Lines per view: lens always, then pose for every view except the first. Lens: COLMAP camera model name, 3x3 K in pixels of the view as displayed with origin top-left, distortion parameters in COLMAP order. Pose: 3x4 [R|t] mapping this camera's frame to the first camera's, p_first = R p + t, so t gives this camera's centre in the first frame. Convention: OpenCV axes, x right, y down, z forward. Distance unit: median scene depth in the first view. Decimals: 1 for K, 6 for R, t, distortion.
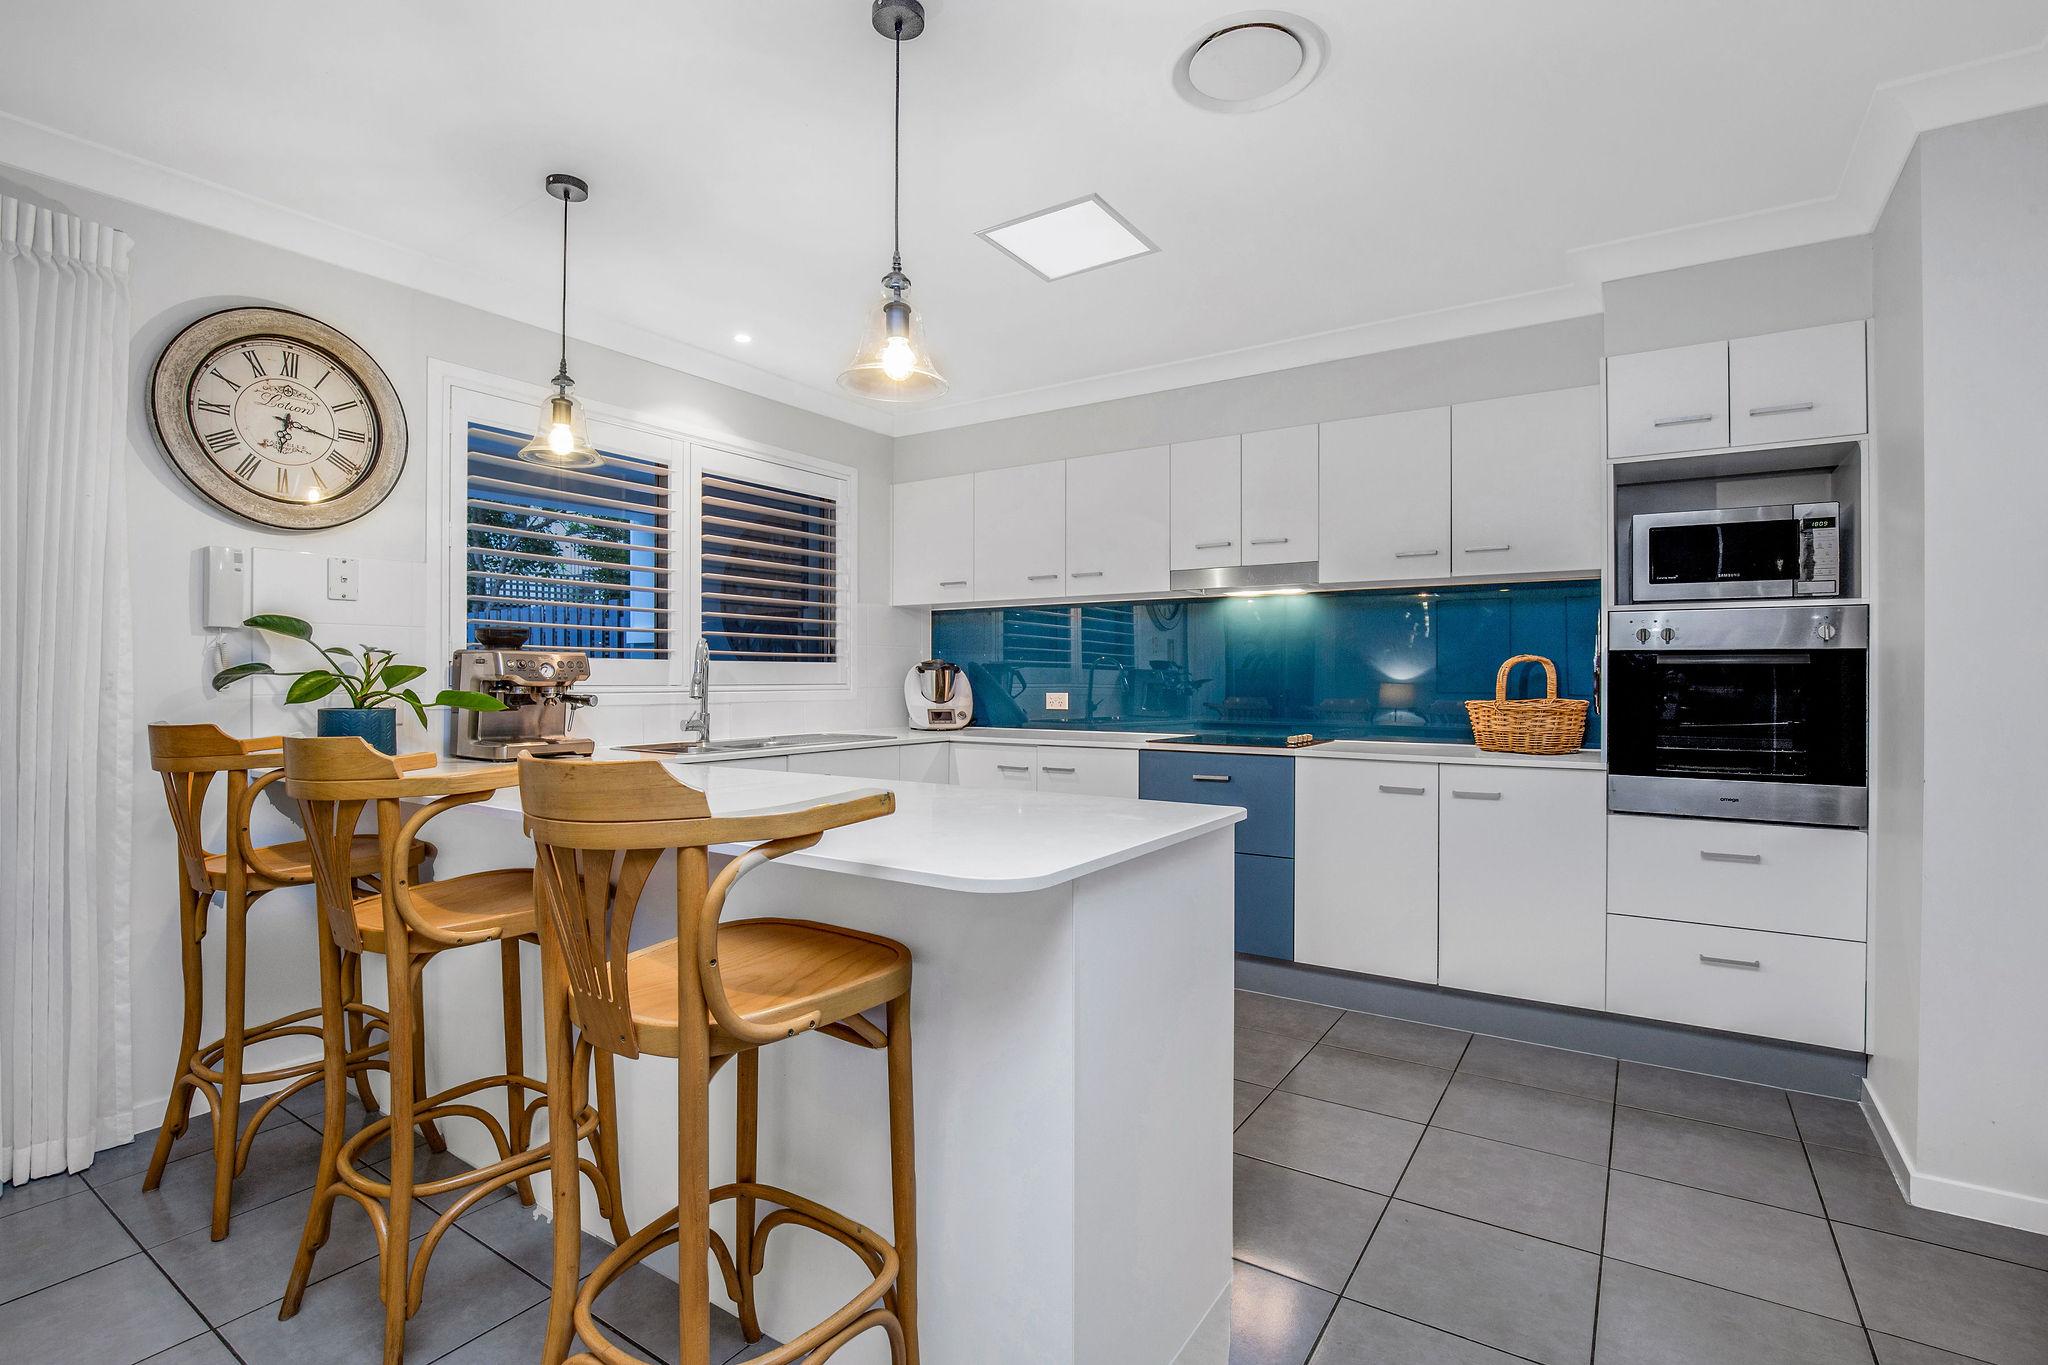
lens RADIAL K [[970.1, 0, 1020.8], [0, 970.1, 675.0], [0, 0, 1]] dist [-0.029177, -0.000230]
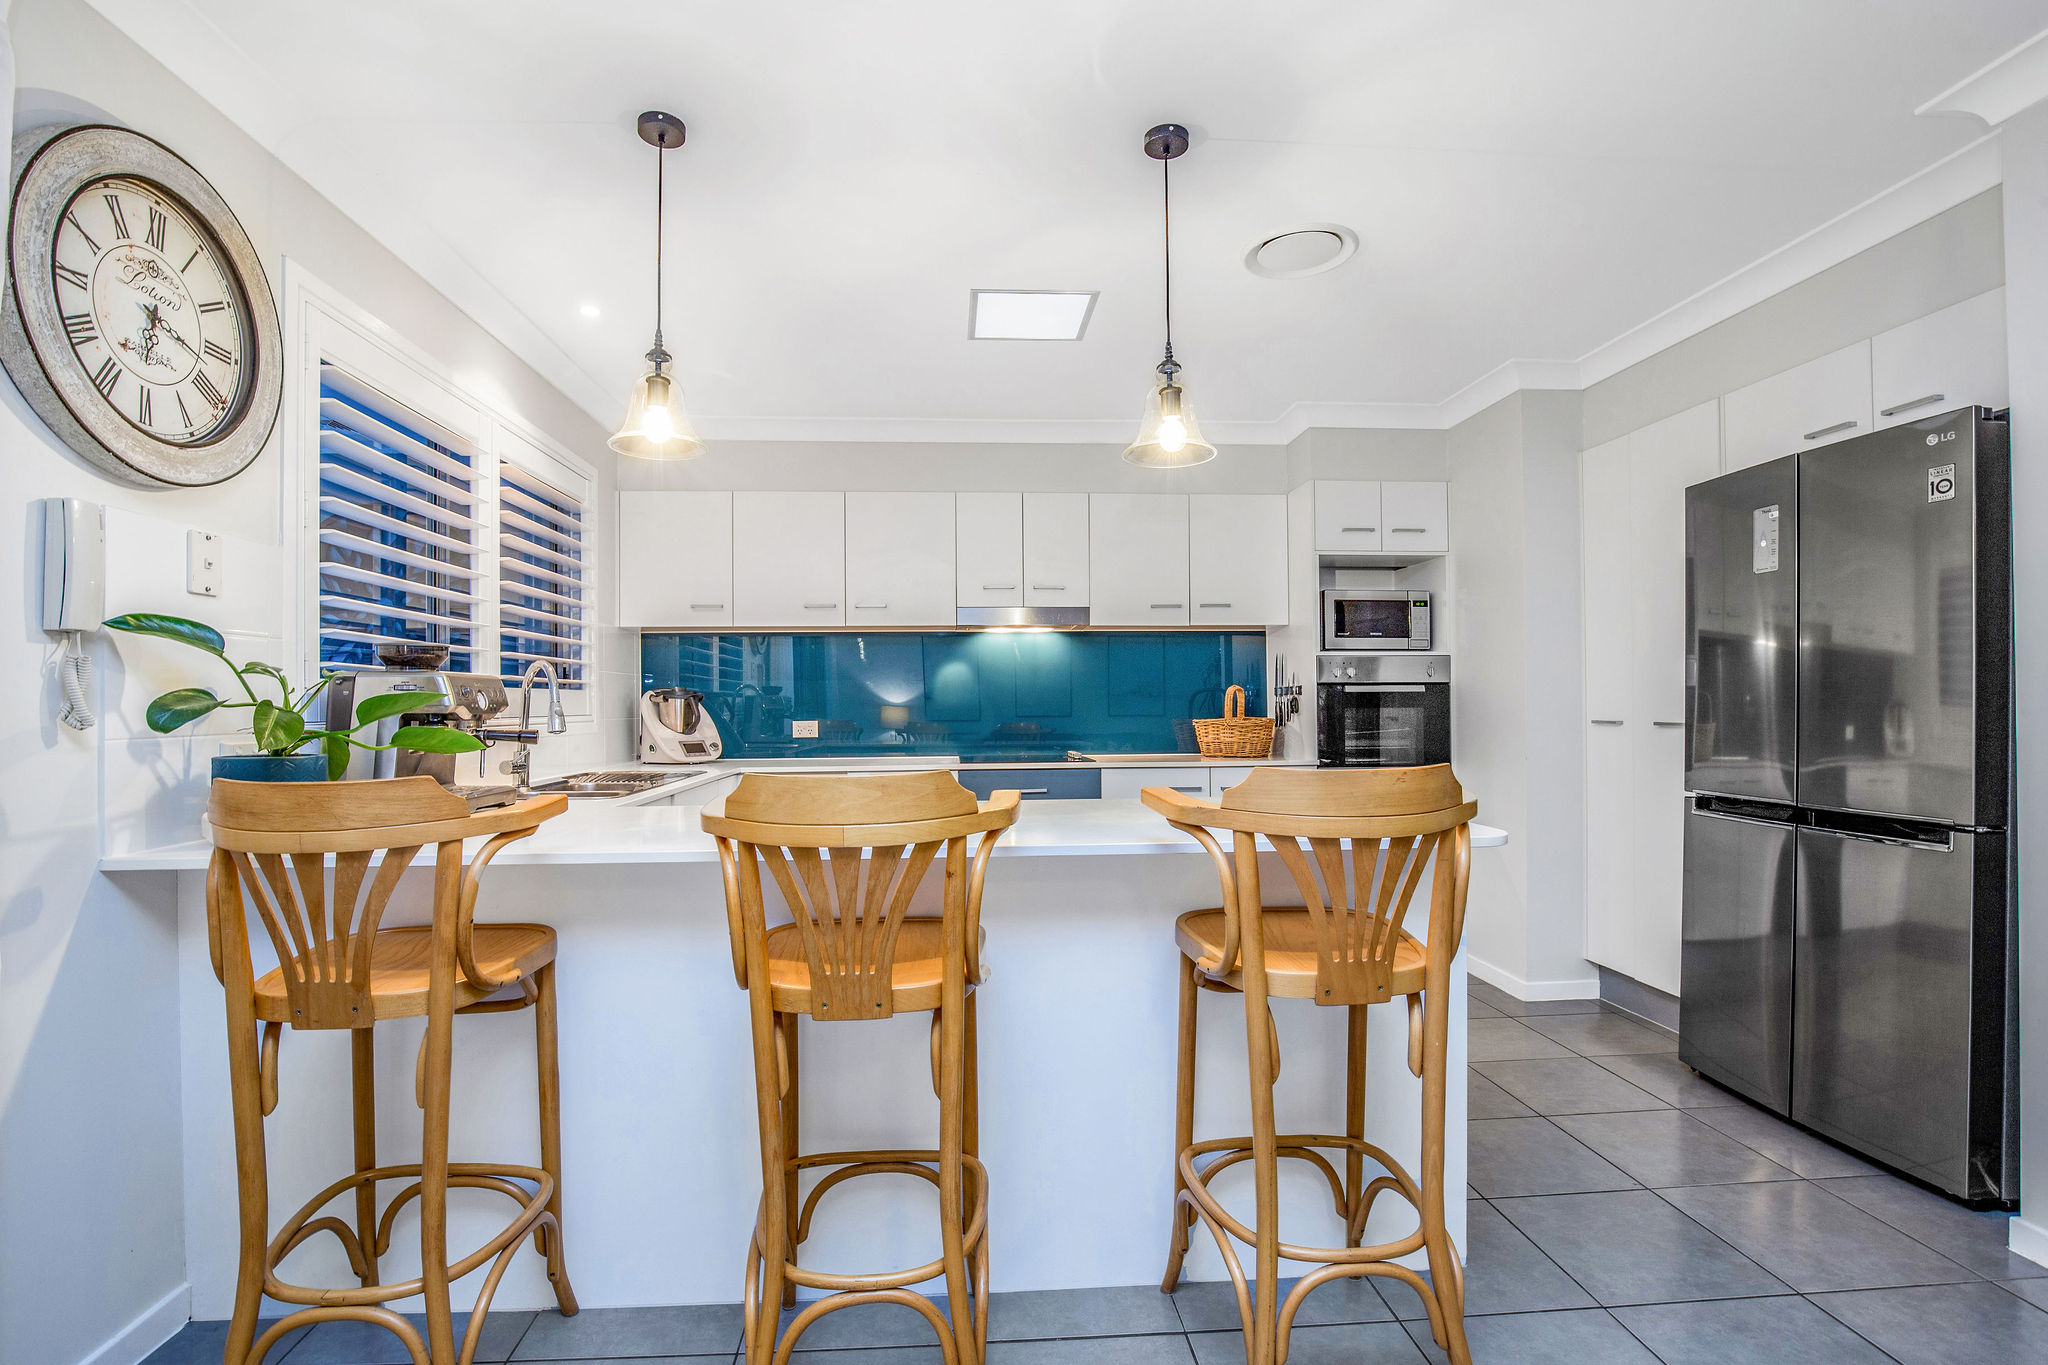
lens RADIAL K [[970.1, 0, 1022.2], [0, 970.1, 695.9], [0, 0, 1]] dist [-0.029177, -0.000230]
pose [[0.785899, -0.002911, 0.618348, -0.675889], [0.007980, 0.999953, -0.005436, -0.000171], [-0.618303, 0.009206, 0.785886, 0.129239]]
